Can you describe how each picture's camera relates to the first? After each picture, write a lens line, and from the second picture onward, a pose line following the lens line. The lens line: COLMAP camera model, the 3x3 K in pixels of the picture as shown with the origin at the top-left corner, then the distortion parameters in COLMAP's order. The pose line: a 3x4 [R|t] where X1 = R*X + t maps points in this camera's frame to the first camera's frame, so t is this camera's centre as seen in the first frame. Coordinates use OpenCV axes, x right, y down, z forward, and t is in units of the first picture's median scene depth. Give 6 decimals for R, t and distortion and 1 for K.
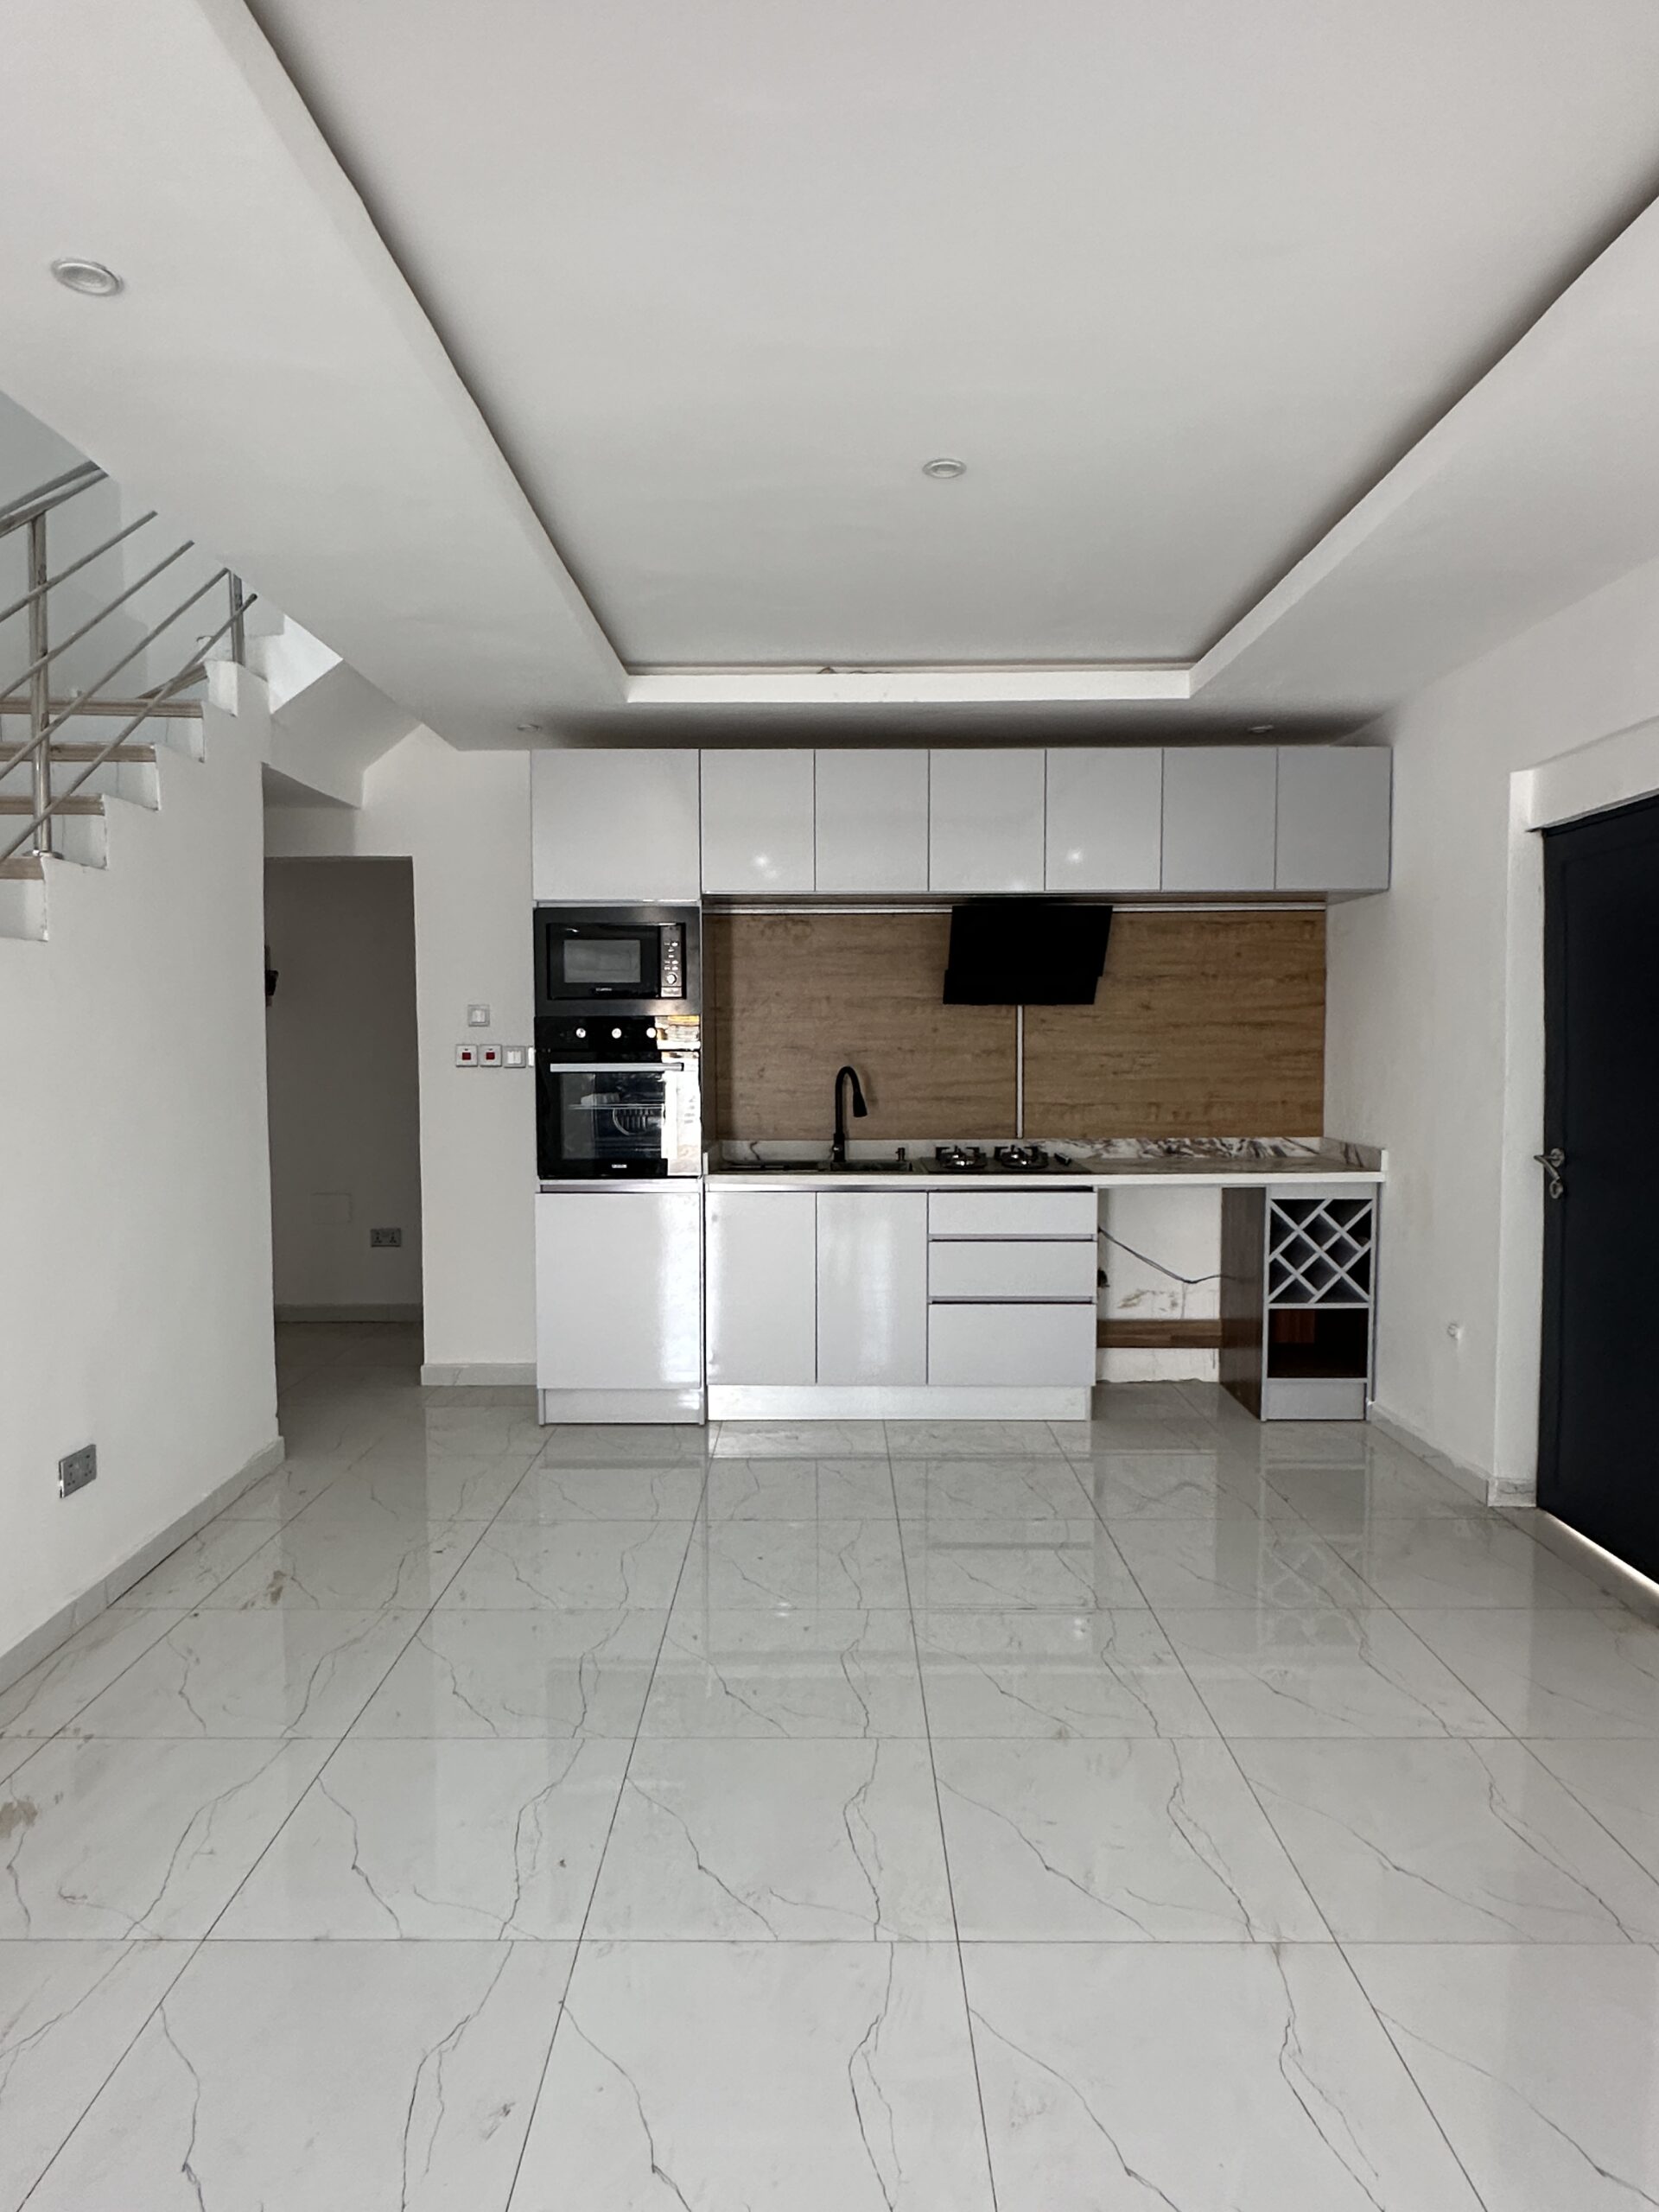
lens RADIAL K [[1310.0, 0, 822.3], [0, 1310.0, 1104.9], [0, 0, 1]] dist [-0.002101, -0.001390]
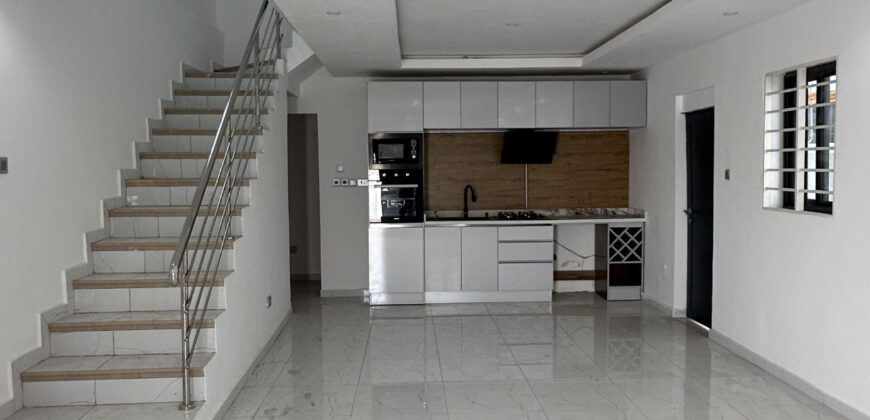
lens RADIAL K [[683.7, 0, 436.4], [0, 683.7, 201.9], [0, 0, 1]] dist [-0.001214, -0.008458]
pose [[0.998891, -0.008760, 0.046257, -0.131958], [0.008828, 0.999960, -0.001269, 0.010535], [-0.046244, 0.001676, 0.998929, -0.563146]]
